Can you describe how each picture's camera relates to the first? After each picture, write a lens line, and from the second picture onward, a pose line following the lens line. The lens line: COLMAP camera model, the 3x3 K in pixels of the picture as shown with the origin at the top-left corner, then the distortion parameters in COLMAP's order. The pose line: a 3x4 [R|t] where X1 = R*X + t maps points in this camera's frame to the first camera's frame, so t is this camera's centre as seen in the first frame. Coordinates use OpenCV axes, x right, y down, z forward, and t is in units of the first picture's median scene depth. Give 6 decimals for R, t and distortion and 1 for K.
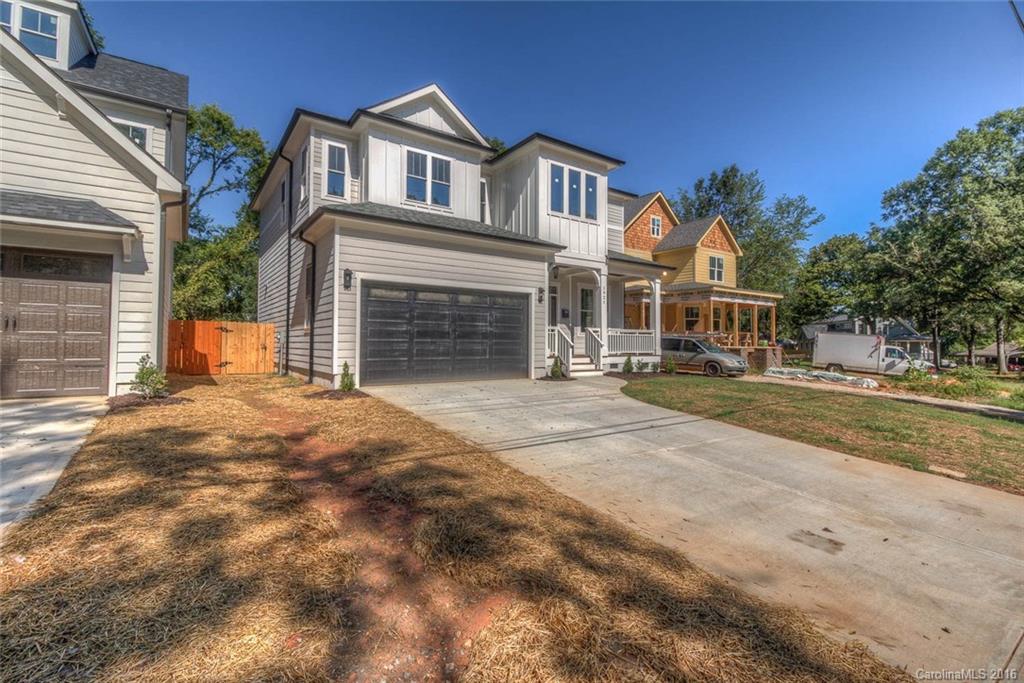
lens RADIAL K [[467.1, 0, 514.1], [0, 467.1, 330.0], [0, 0, 1]] dist [0.006404, -0.000633]
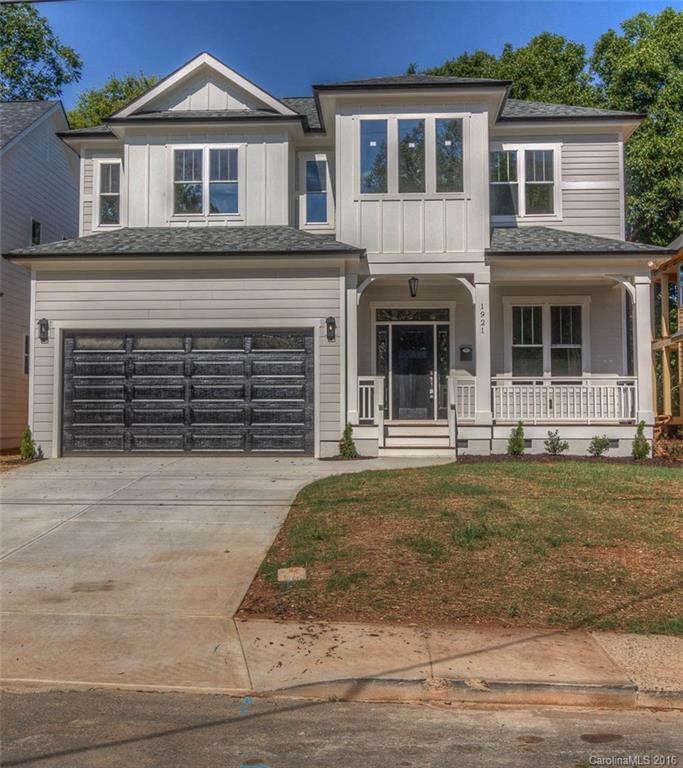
lens RADIAL K [[922.6, 0, 340.5], [0, 922.6, 359.6], [0, 0, 1]] dist [-0.002234, 0.011739]
pose [[0.782774, -0.046445, -0.620570, 0.844588], [0.022611, 0.998675, -0.046221, 0.026779], [0.621895, 0.022149, 0.782787, 0.008224]]
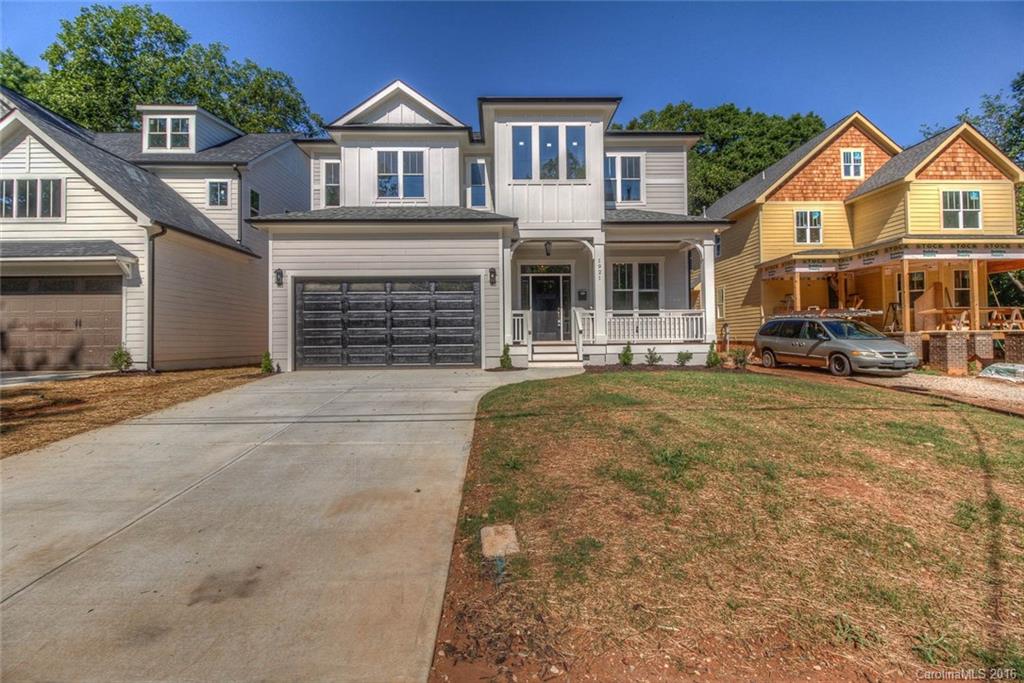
lens RADIAL K [[467.1, 0, 514.1], [0, 467.1, 330.0], [0, 0, 1]] dist [0.006404, -0.000633]
pose [[0.829189, -0.024360, -0.558437, 0.581786], [0.030418, 0.999536, 0.001563, 0.028021], [0.558140, -0.018283, 0.829545, 0.269452]]
